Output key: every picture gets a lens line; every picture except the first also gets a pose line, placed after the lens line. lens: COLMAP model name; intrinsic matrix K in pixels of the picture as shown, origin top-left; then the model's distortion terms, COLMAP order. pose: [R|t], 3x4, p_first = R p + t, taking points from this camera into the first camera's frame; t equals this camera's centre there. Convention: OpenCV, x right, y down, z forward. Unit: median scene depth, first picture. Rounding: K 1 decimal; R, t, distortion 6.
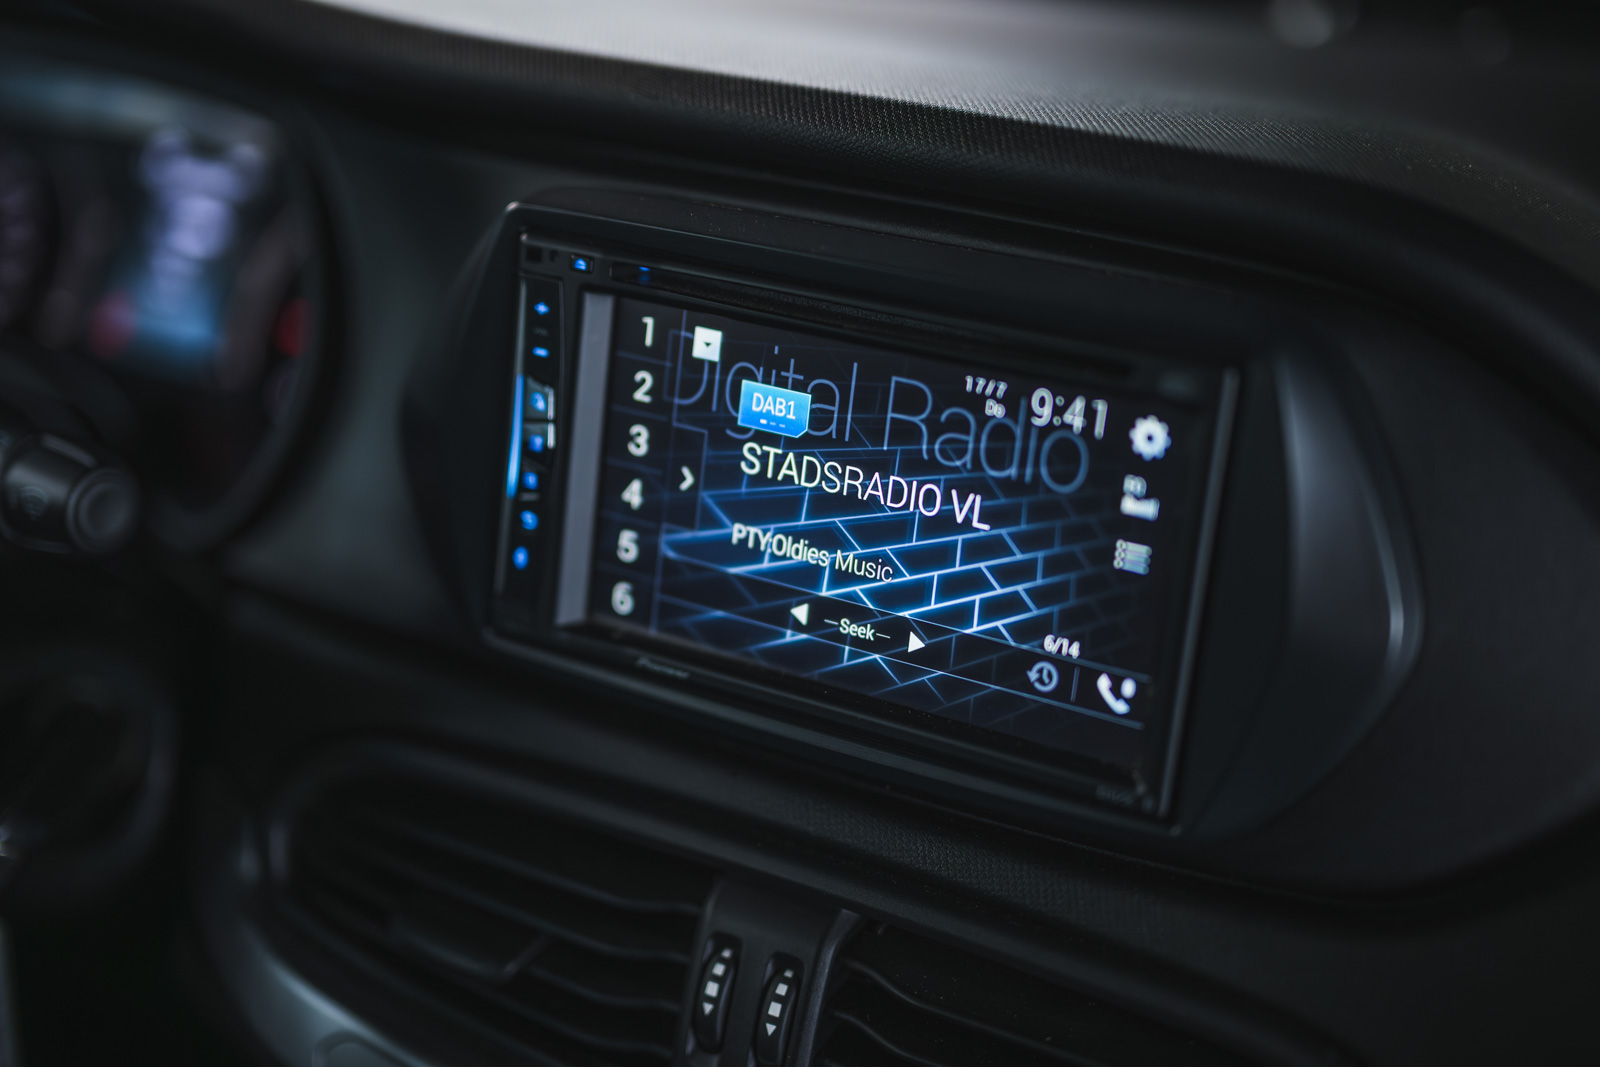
lens RADIAL K [[2239.5, 0, 797.6], [0, 2239.5, 543.2], [0, 0, 1]] dist [-0.037771, 0.000000]
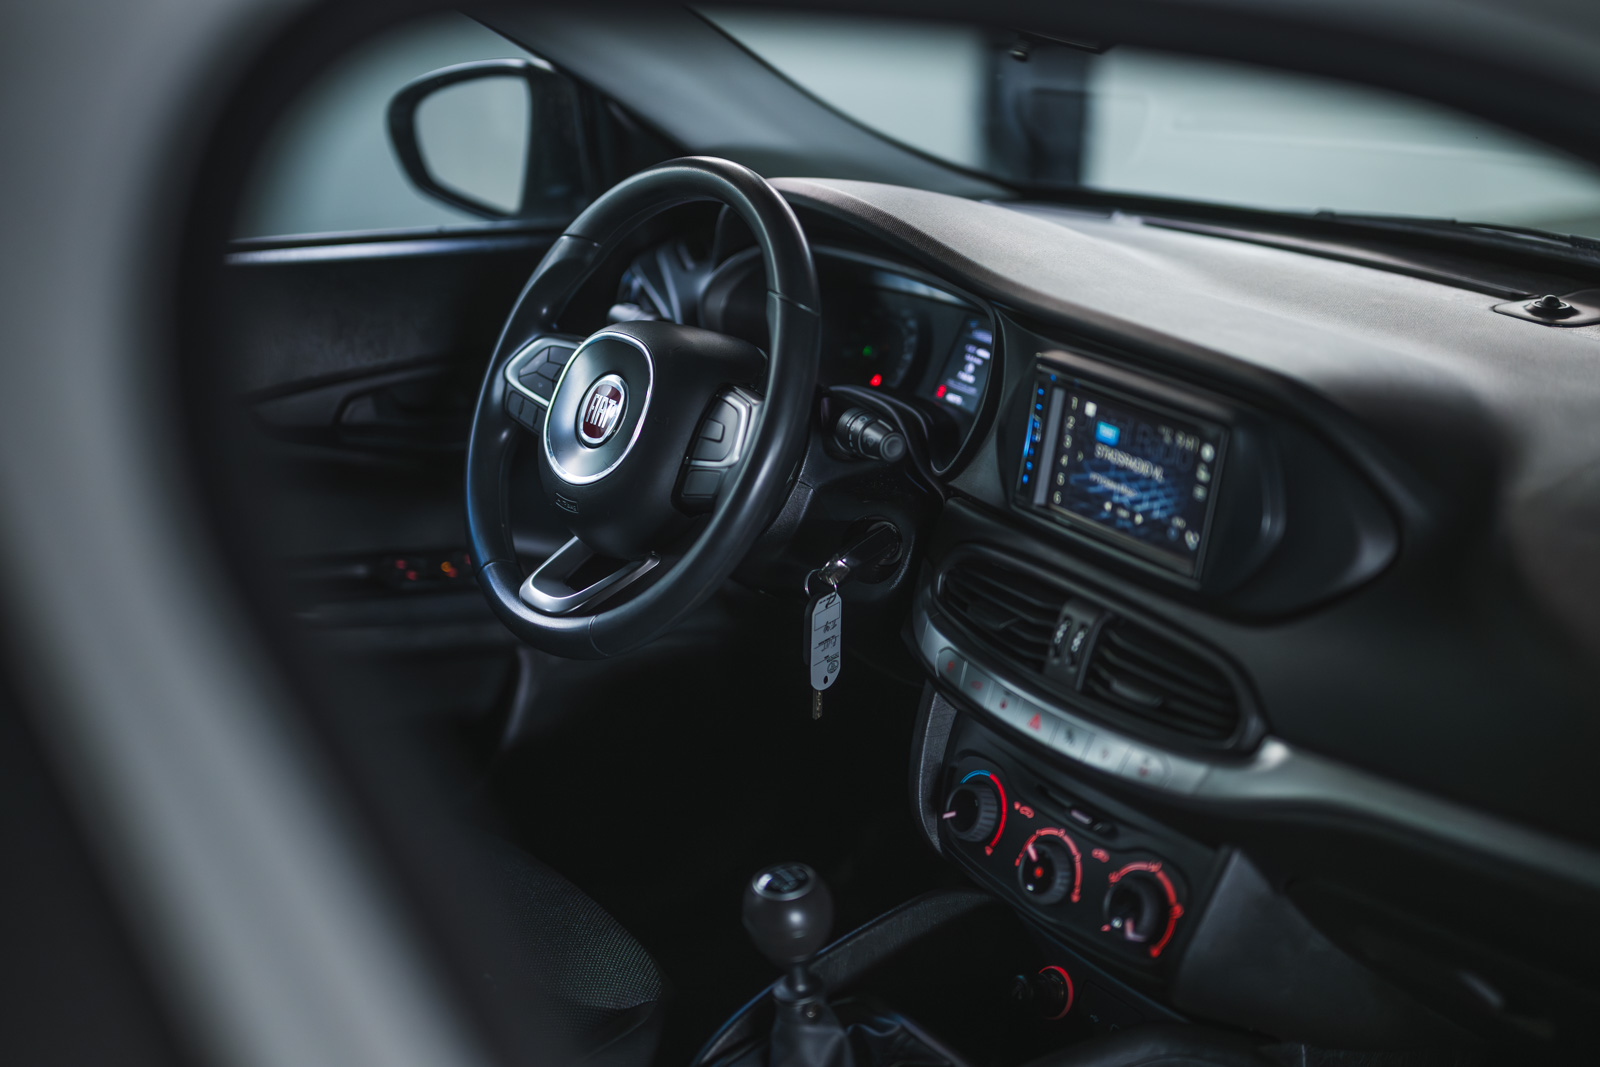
lens RADIAL K [[2239.5, 0, 804.1], [0, 2239.5, 532.5], [0, 0, 1]] dist [-0.037771, 0.000000]
pose [[0.898787, 0.127727, -0.419365, 0.840387], [-0.153464, 0.987756, -0.028062, 0.200601], [0.410646, 0.089580, 0.907384, -1.713856]]
